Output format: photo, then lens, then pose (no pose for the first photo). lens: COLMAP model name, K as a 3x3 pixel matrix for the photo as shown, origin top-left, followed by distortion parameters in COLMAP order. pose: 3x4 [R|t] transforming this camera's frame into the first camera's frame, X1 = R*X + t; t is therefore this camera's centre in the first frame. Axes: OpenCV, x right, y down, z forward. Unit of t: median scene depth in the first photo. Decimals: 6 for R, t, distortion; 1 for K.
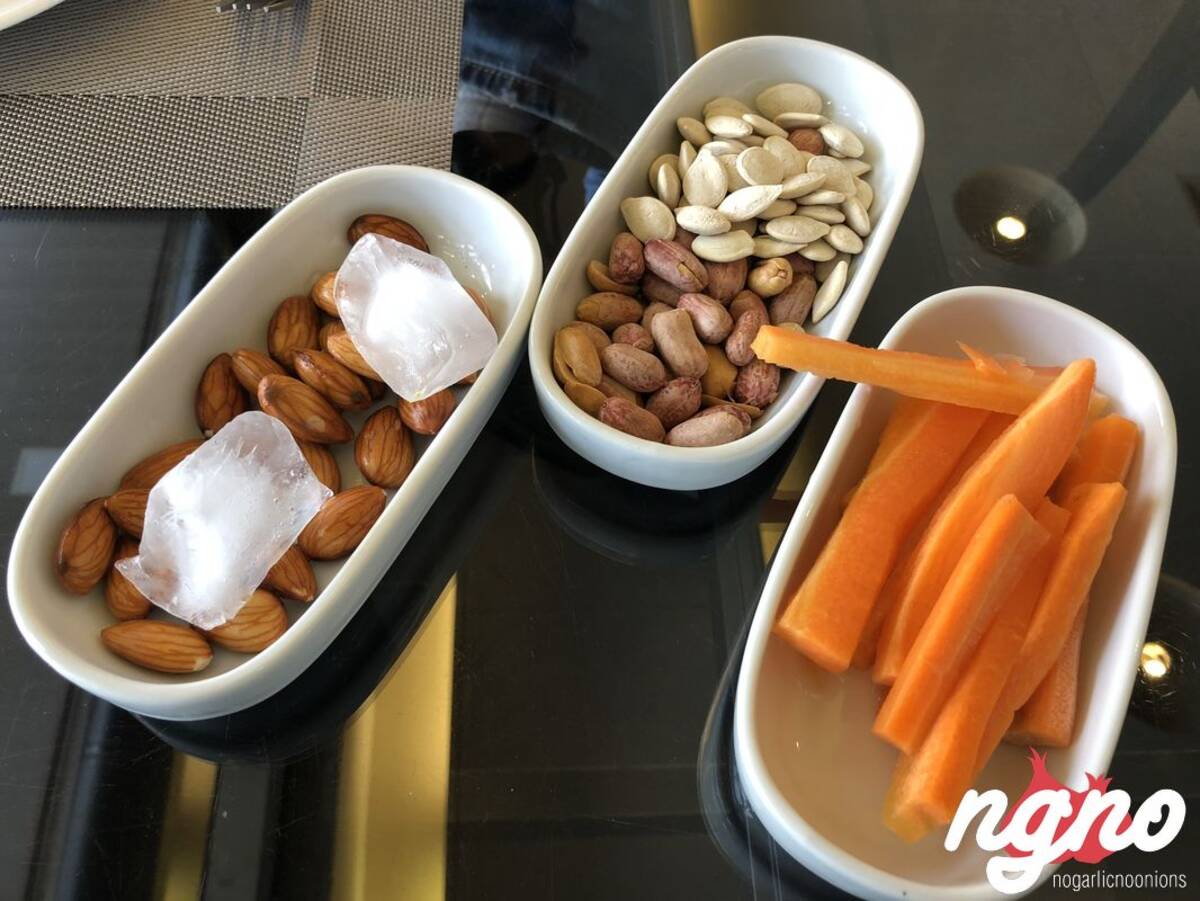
lens RADIAL K [[970.8, 0, 600.0], [0, 970.8, 450.5], [0, 0, 1]] dist [-0.025379, 0.153208]
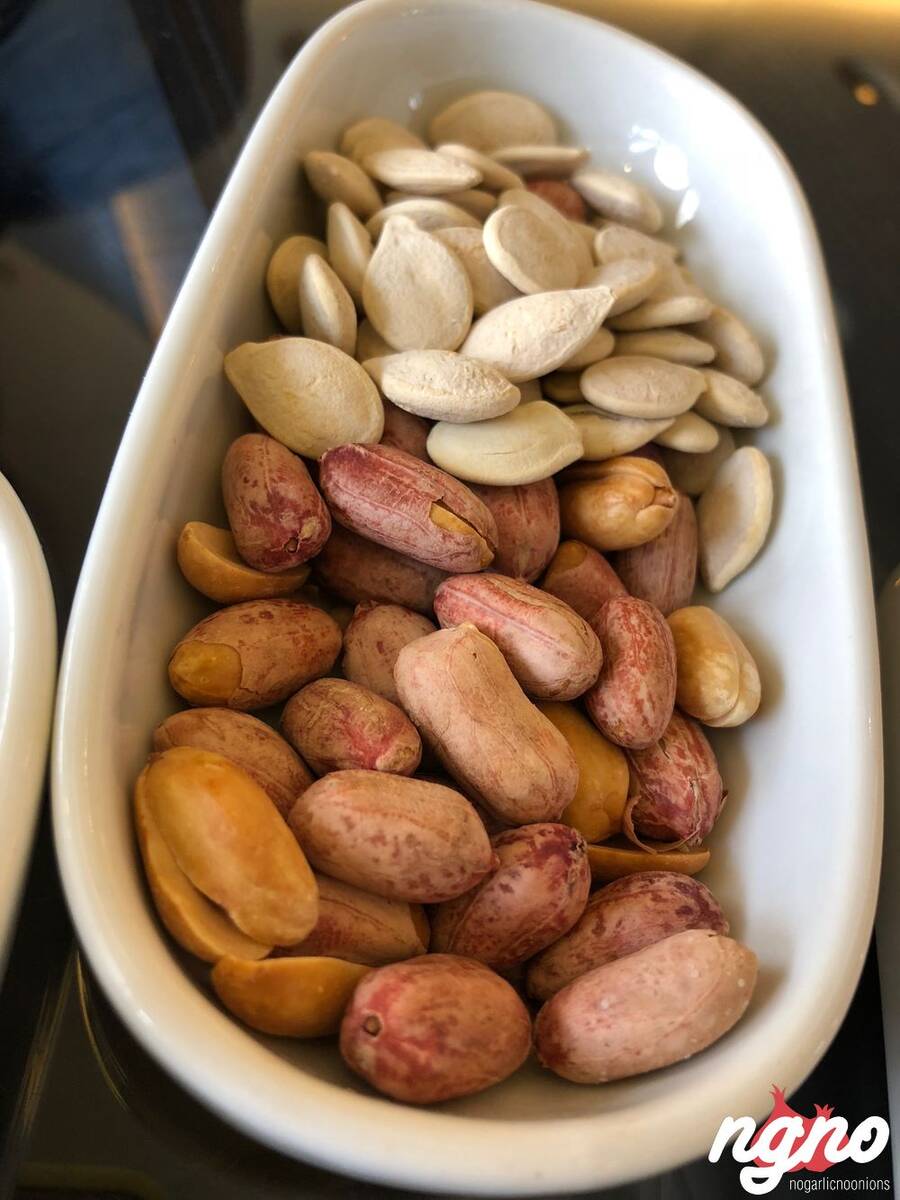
lens RADIAL K [[970.8, 0, 450.0], [0, 970.8, 600.0], [0, 0, 1]] dist [-0.025379, 0.153208]
pose [[0.914618, -0.168856, 0.367373, -0.055808], [0.168134, 0.985170, 0.034226, -0.166079], [-0.367704, 0.030464, 0.929444, 0.640219]]
